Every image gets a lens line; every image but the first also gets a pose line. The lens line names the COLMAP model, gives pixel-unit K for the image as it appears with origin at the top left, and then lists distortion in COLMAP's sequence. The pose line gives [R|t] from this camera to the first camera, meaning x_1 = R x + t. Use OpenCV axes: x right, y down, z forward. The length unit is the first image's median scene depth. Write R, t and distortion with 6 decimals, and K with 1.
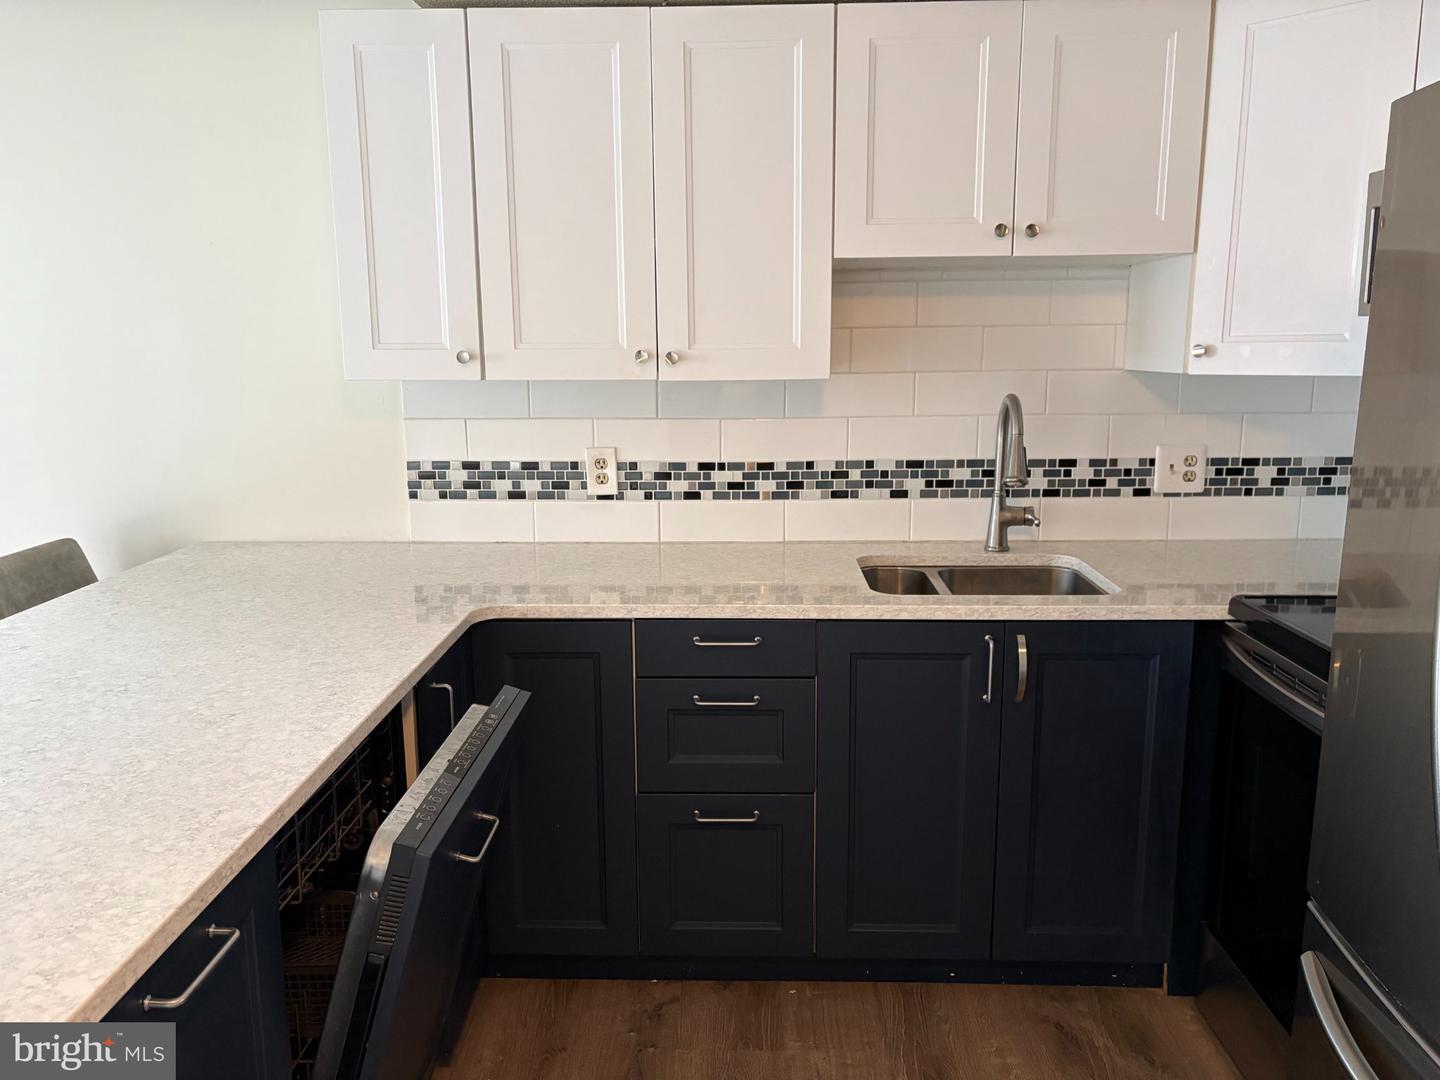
lens RADIAL K [[1056.2, 0, 708.0], [0, 1056.2, 541.6], [0, 0, 1]] dist [0.003403, -0.012847]
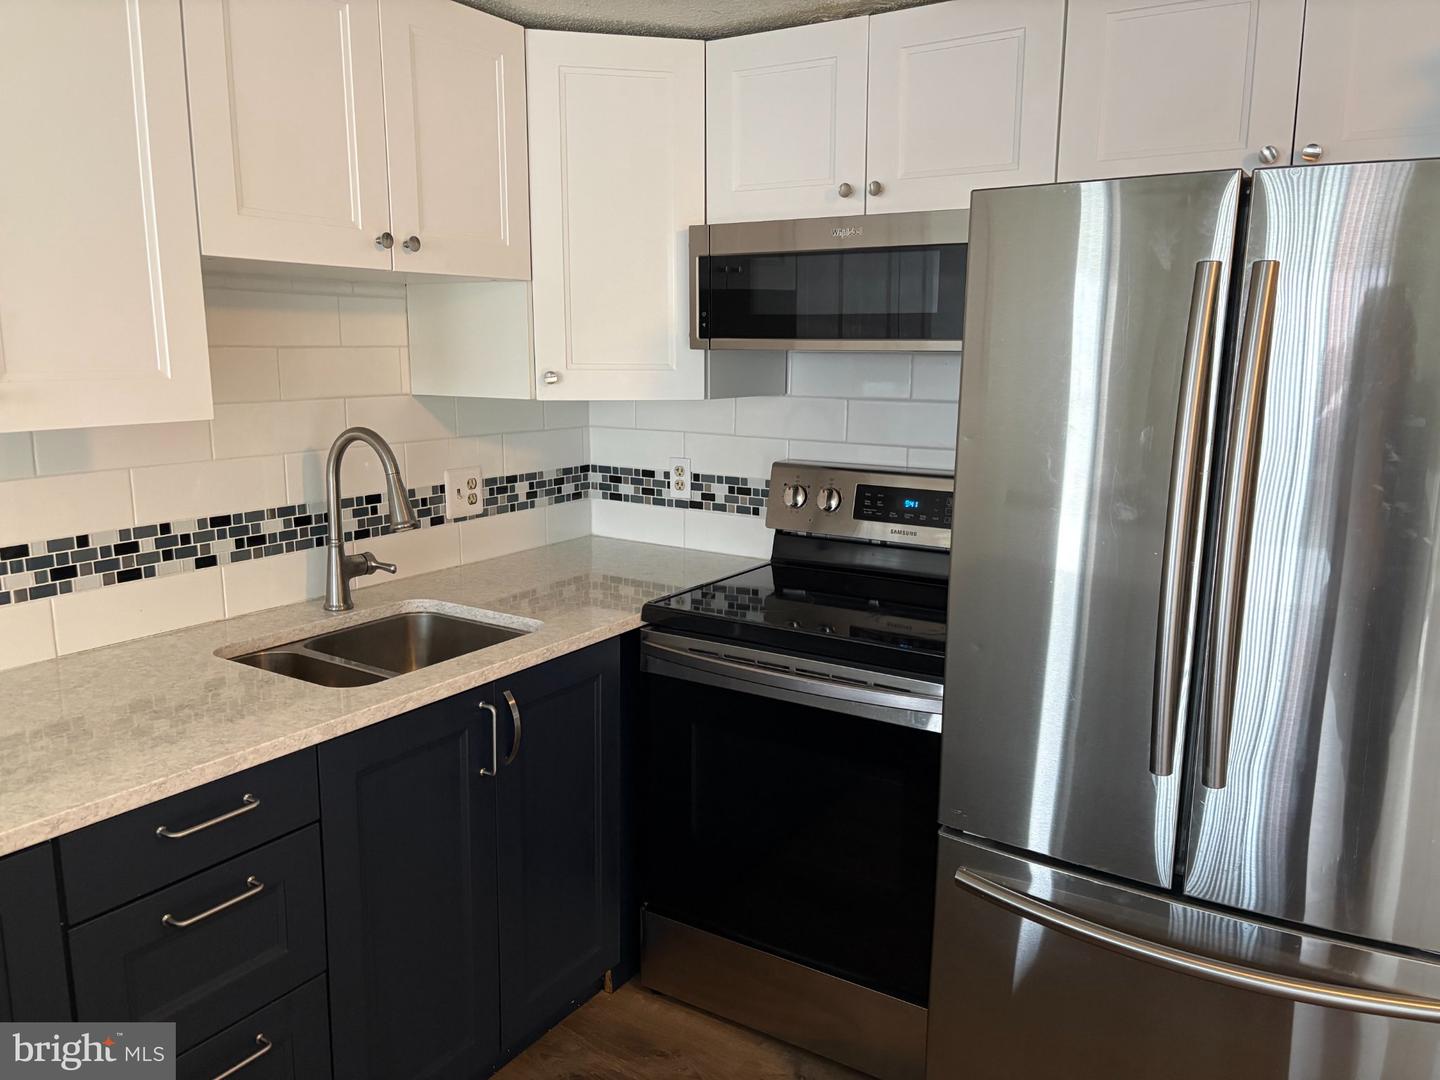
lens RADIAL K [[1056.2, 0, 728.3], [0, 1056.2, 536.5], [0, 0, 1]] dist [0.003403, -0.012847]
pose [[0.489537, -0.136680, 0.861204, -0.295411], [0.146935, 0.986446, 0.073034, -0.063977], [-0.859514, 0.090788, 0.502985, 0.285184]]
